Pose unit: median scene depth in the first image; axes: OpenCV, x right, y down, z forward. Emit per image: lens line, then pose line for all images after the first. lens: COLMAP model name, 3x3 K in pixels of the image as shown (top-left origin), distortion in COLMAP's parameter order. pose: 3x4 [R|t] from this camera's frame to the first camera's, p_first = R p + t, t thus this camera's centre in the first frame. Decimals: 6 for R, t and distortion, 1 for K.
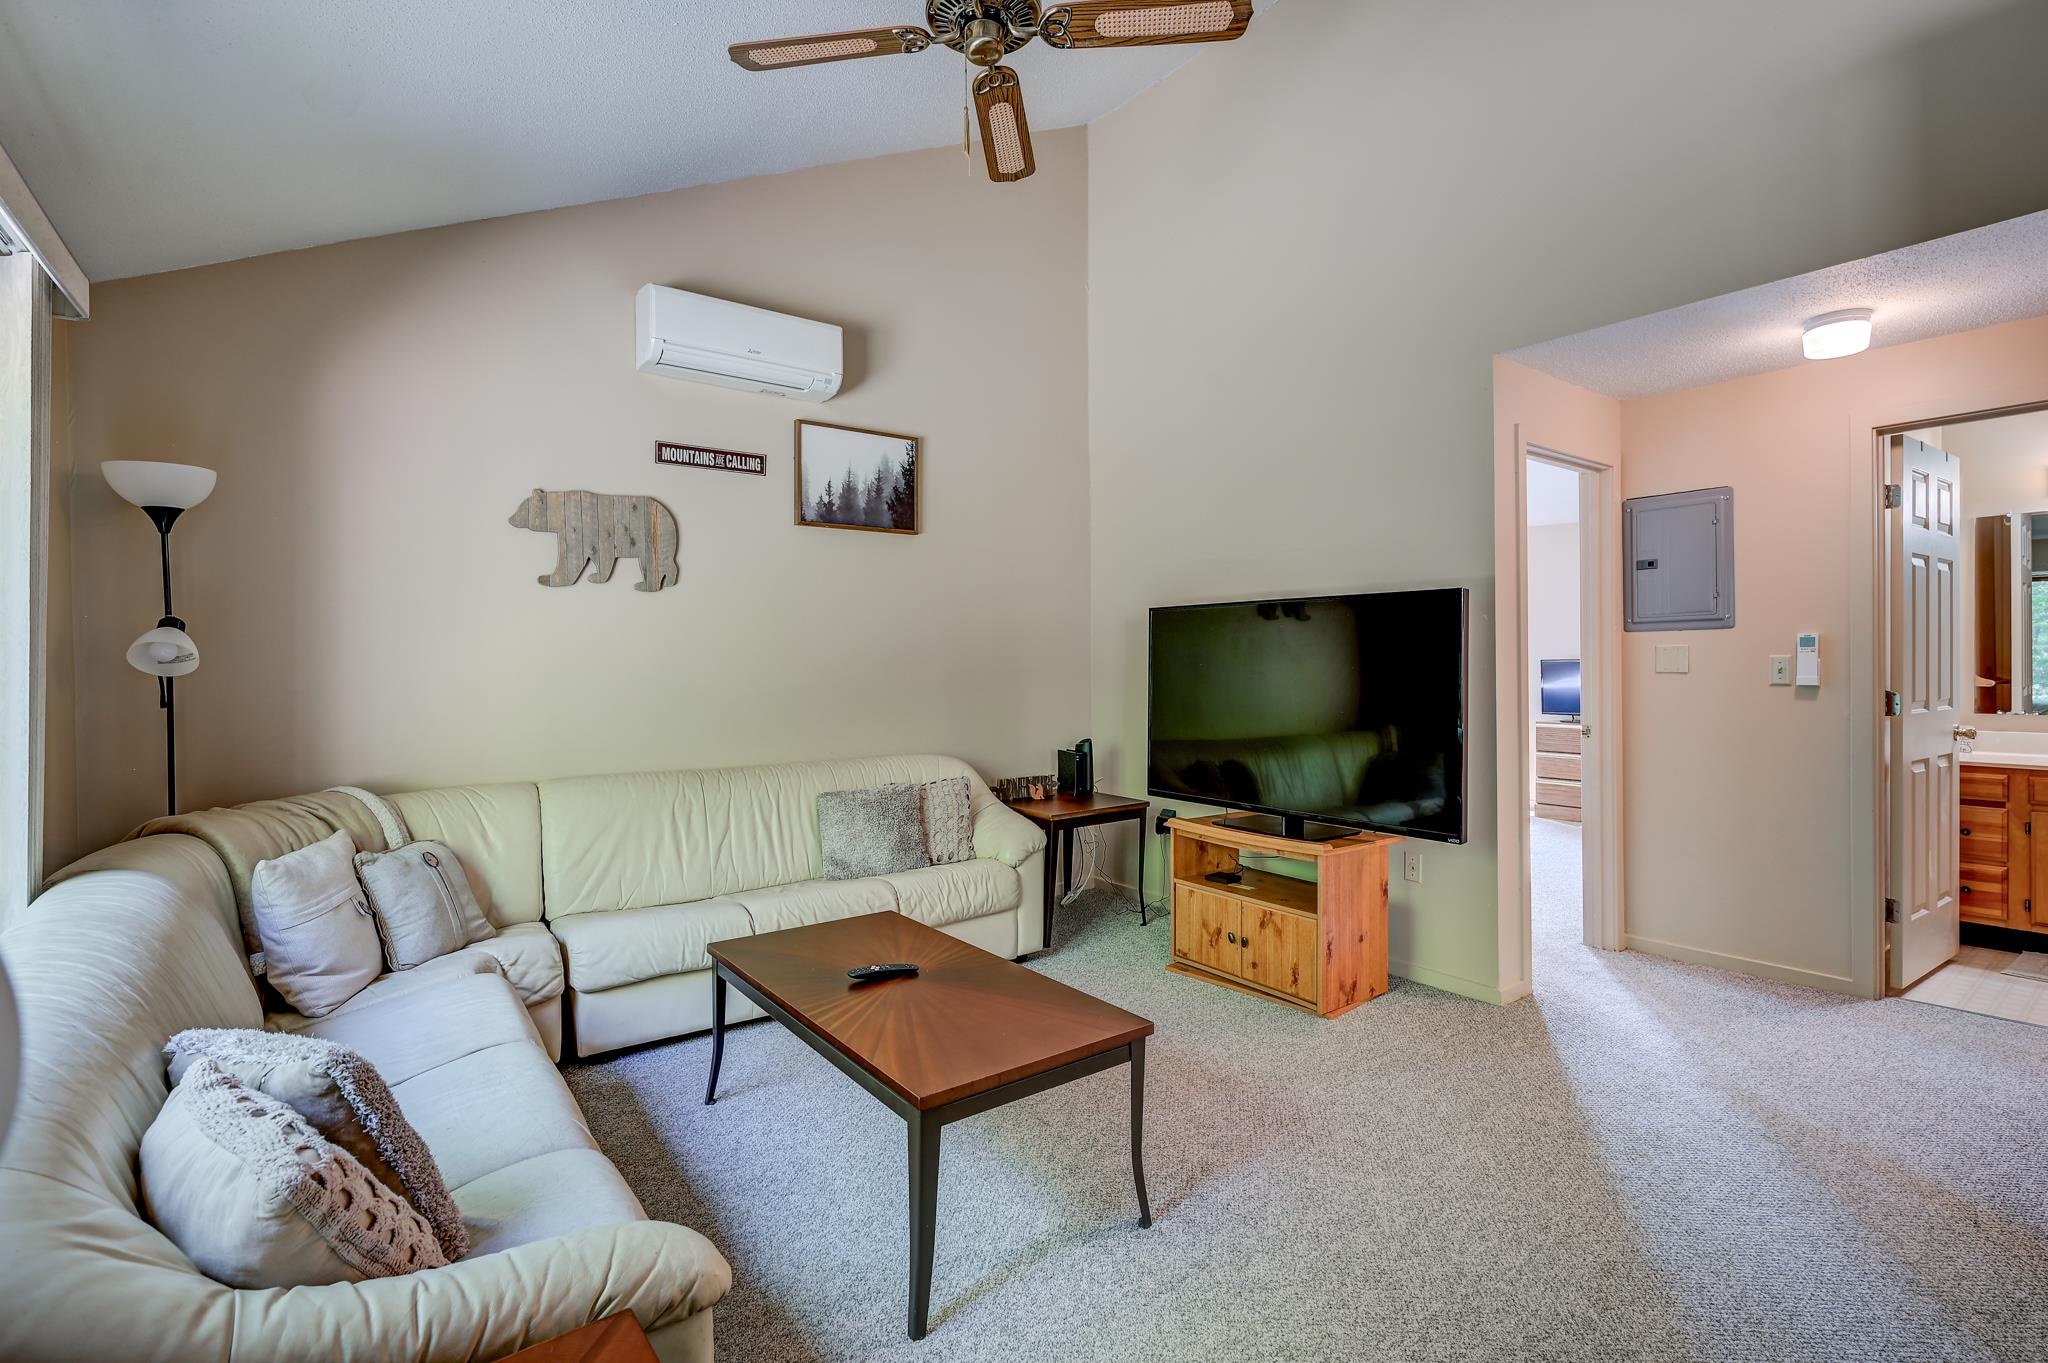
lens RADIAL K [[928.8, 0, 1030.2], [0, 928.8, 676.4], [0, 0, 1]] dist [0.000631, -0.000375]
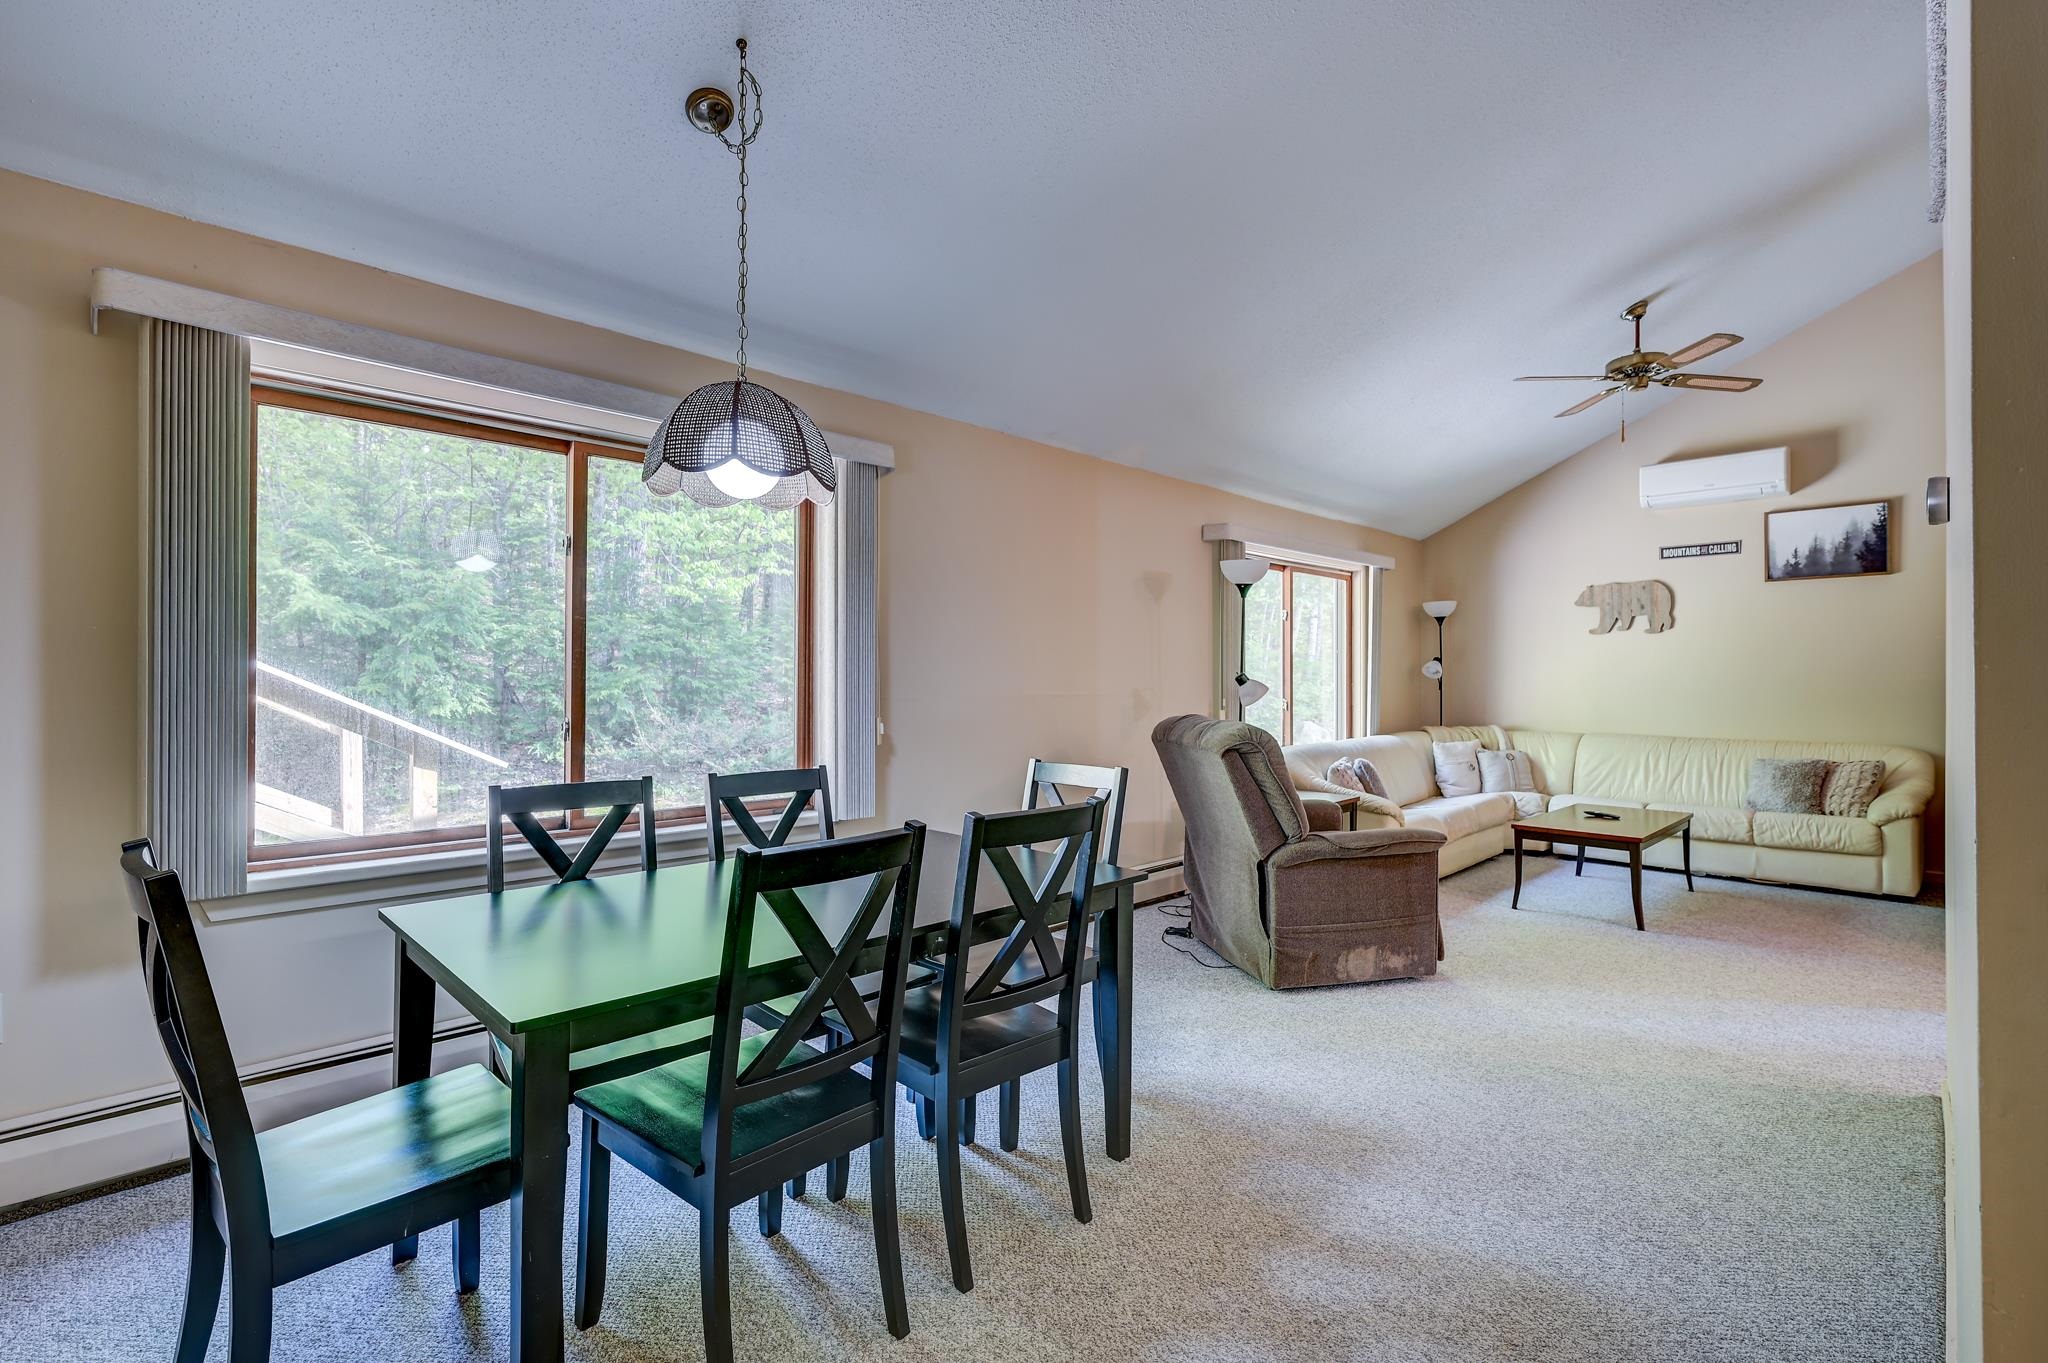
lens RADIAL K [[928.8, 0, 1023.8], [0, 928.8, 675.3], [0, 0, 1]] dist [0.000631, -0.000375]
pose [[0.133014, 0.004157, -0.991105, 1.176636], [-0.014958, 0.999886, 0.002186, 0.002140], [0.991001, 0.014535, 0.133061, -0.419829]]
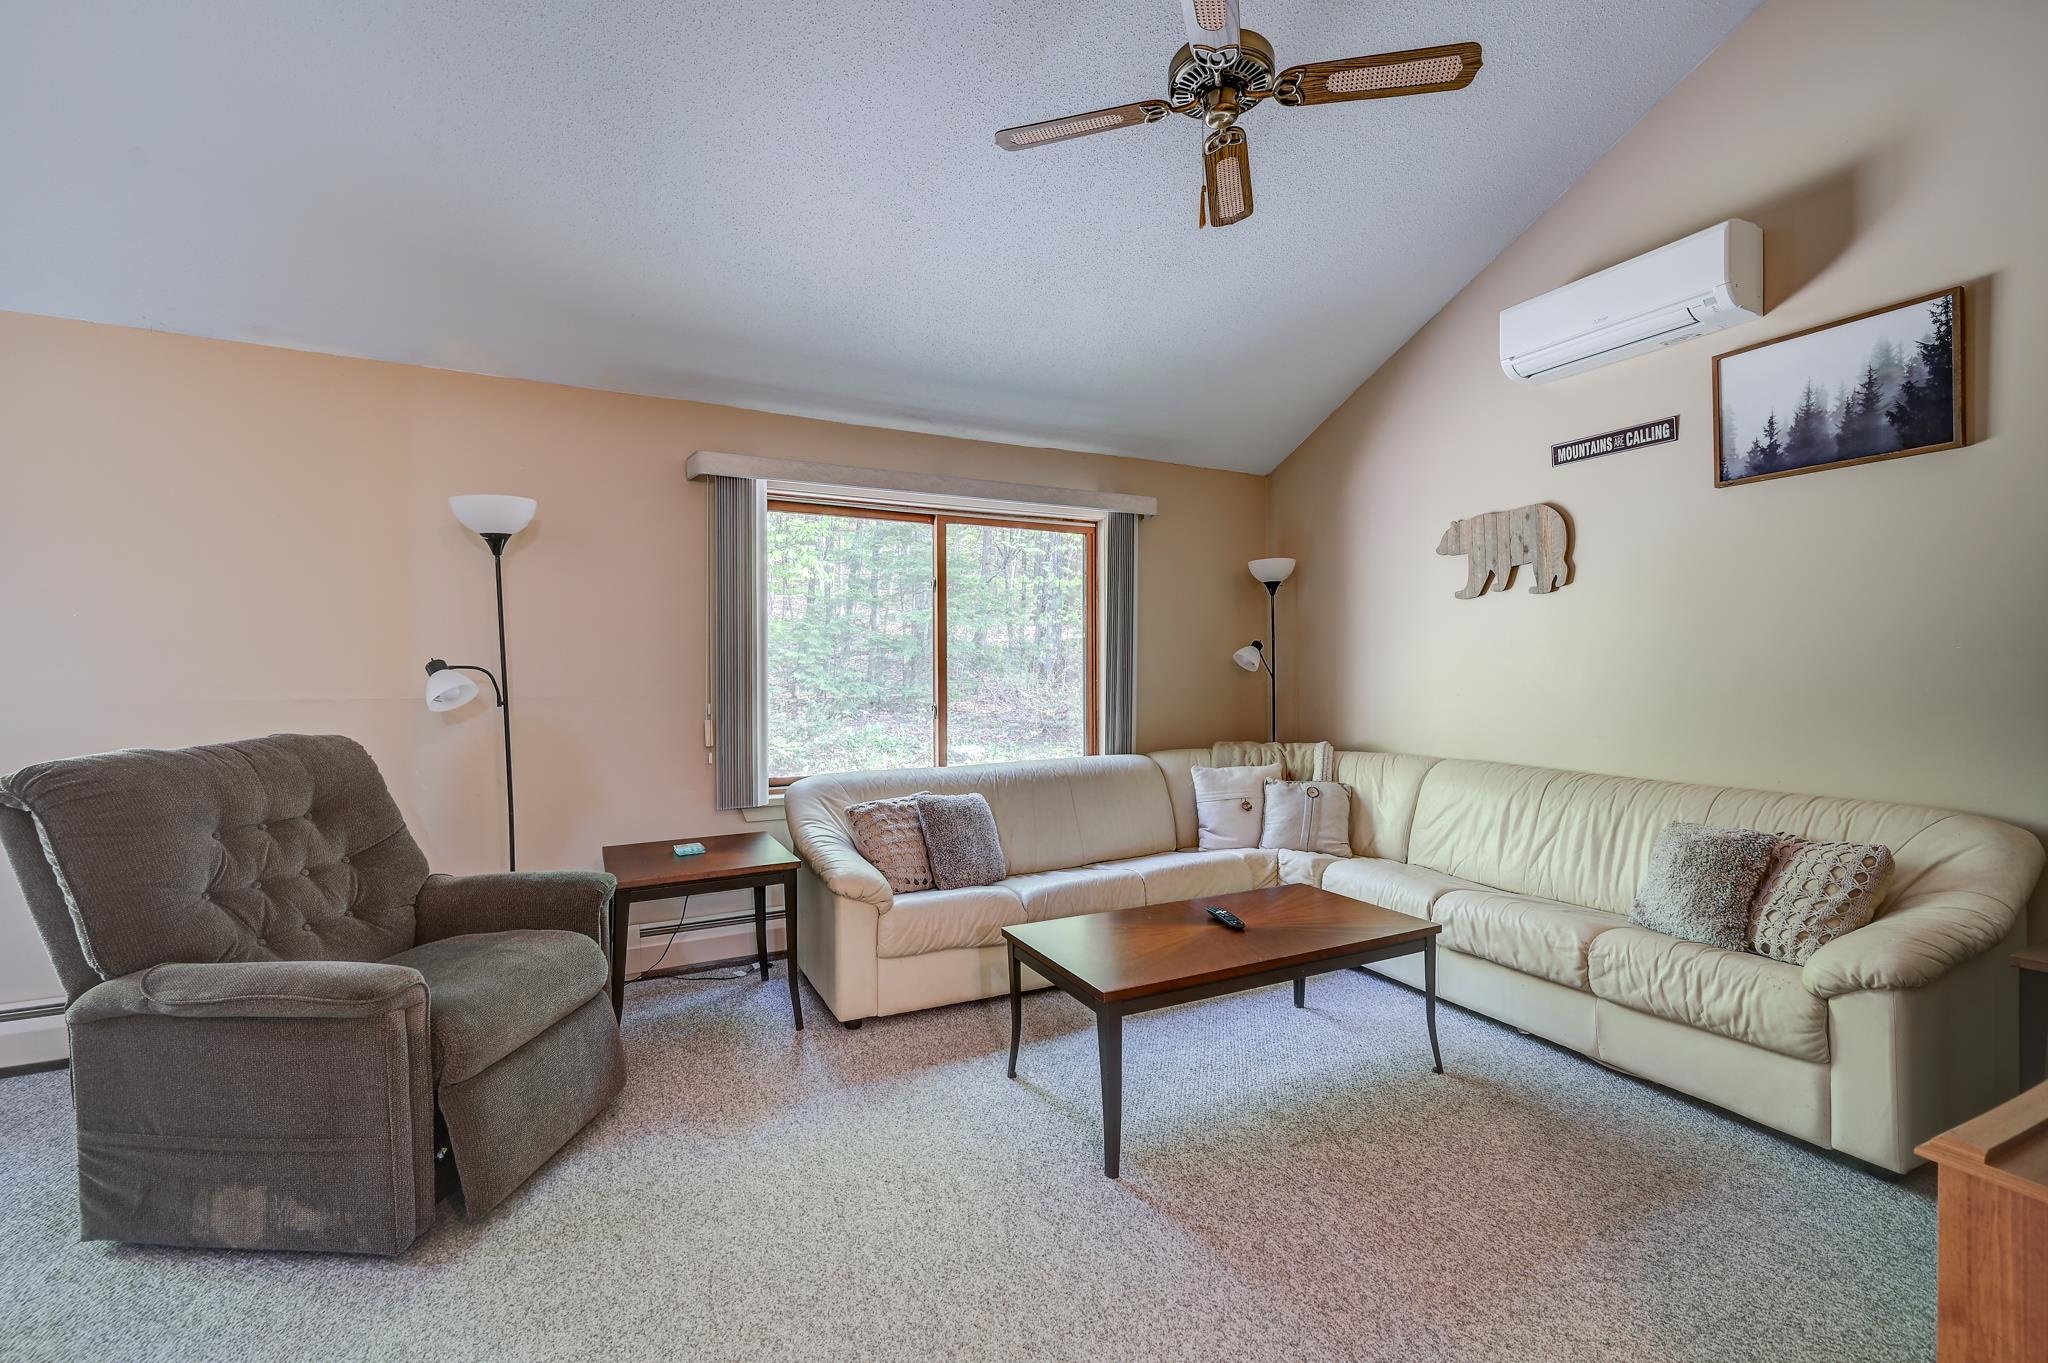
lens RADIAL K [[859.8, 0, 1027.6], [0, 859.8, 674.3], [0, 0, 1]] dist [0.000760, -0.000043]
pose [[-0.177424, 0.009522, -0.984088, 0.636718], [-0.007596, 0.999910, 0.011044, -0.007294], [0.984105, 0.009435, -0.177336, 0.600252]]
